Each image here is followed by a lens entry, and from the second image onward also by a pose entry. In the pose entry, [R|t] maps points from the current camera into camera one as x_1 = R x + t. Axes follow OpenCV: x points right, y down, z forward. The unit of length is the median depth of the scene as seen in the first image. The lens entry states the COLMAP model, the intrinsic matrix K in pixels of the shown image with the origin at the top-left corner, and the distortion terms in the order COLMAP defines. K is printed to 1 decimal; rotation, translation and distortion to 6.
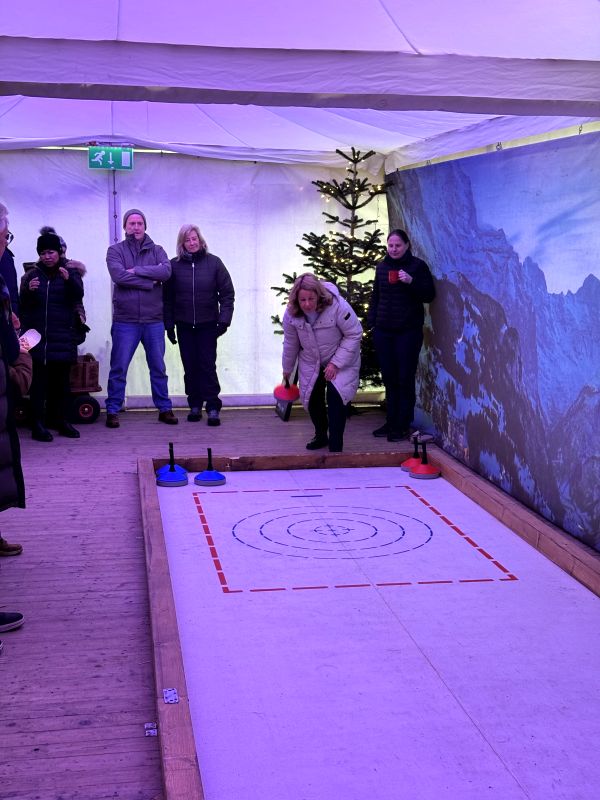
lens RADIAL K [[1087.8, 0, 303.6], [0, 1087.8, 396.1], [0, 0, 1]] dist [0.137055, 0.000000]
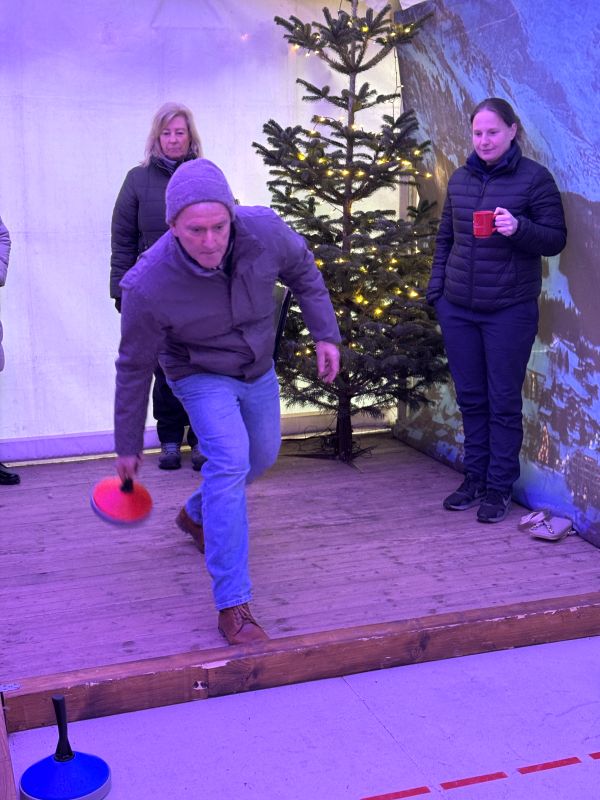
lens RADIAL K [[1124.9, 0, 298.9], [0, 1124.9, 404.9], [0, 0, 1]] dist [0.117577, 0.000000]
pose [[0.987785, -0.050624, 0.147368, -0.068921], [0.041846, 0.997194, 0.062065, -0.047671], [-0.150097, -0.055140, 0.987132, 0.459848]]
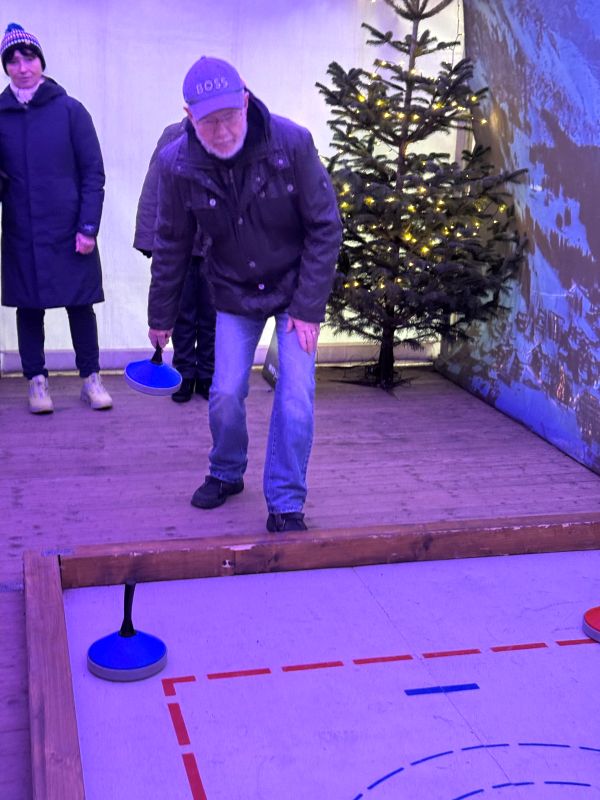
lens RADIAL K [[1124.9, 0, 306.0], [0, 1124.9, 407.8], [0, 0, 1]] dist [0.117577, 0.000000]
pose [[0.995782, 0.004927, 0.091616, -0.061912], [-0.015939, 0.992664, 0.119853, -0.045290], [-0.090353, -0.120808, 0.988555, 0.415407]]
